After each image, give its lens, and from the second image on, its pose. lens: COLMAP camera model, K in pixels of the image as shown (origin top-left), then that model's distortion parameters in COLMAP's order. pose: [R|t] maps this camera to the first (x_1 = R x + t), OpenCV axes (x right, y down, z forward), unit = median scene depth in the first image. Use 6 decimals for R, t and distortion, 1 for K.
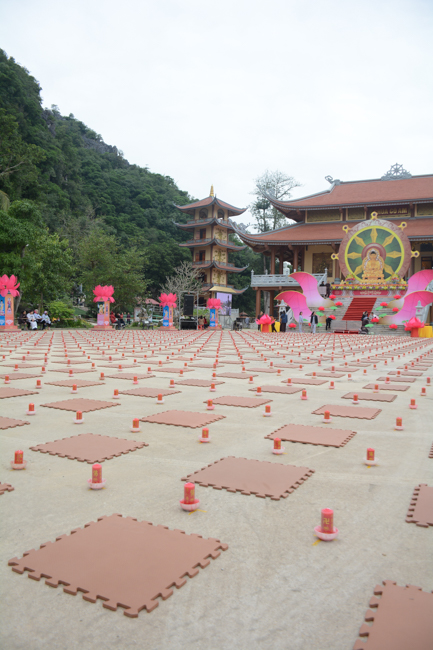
lens RADIAL K [[503.0, 0, 216.5], [0, 503.0, 325.0], [0, 0, 1]] dist [-0.158042, 0.111297]
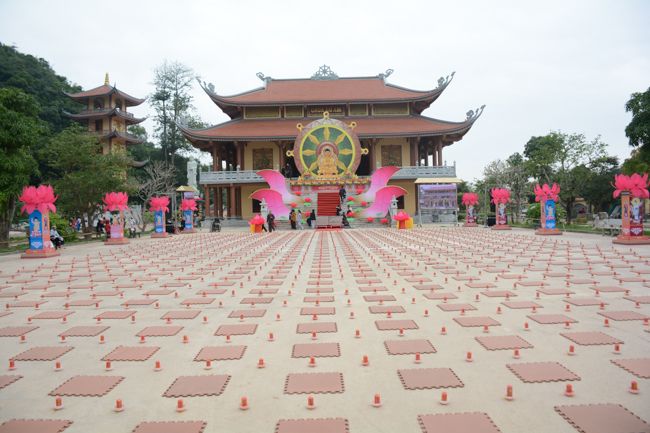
lens RADIAL K [[503.0, 0, 324.2], [0, 503.0, 207.5], [0, 0, 1]] dist [-0.158042, 0.111297]
pose [[0.889483, -0.043004, 0.454940, -0.178447], [0.049685, 0.998761, -0.002732, -0.019022], [-0.454258, 0.025034, 0.890518, 0.041540]]
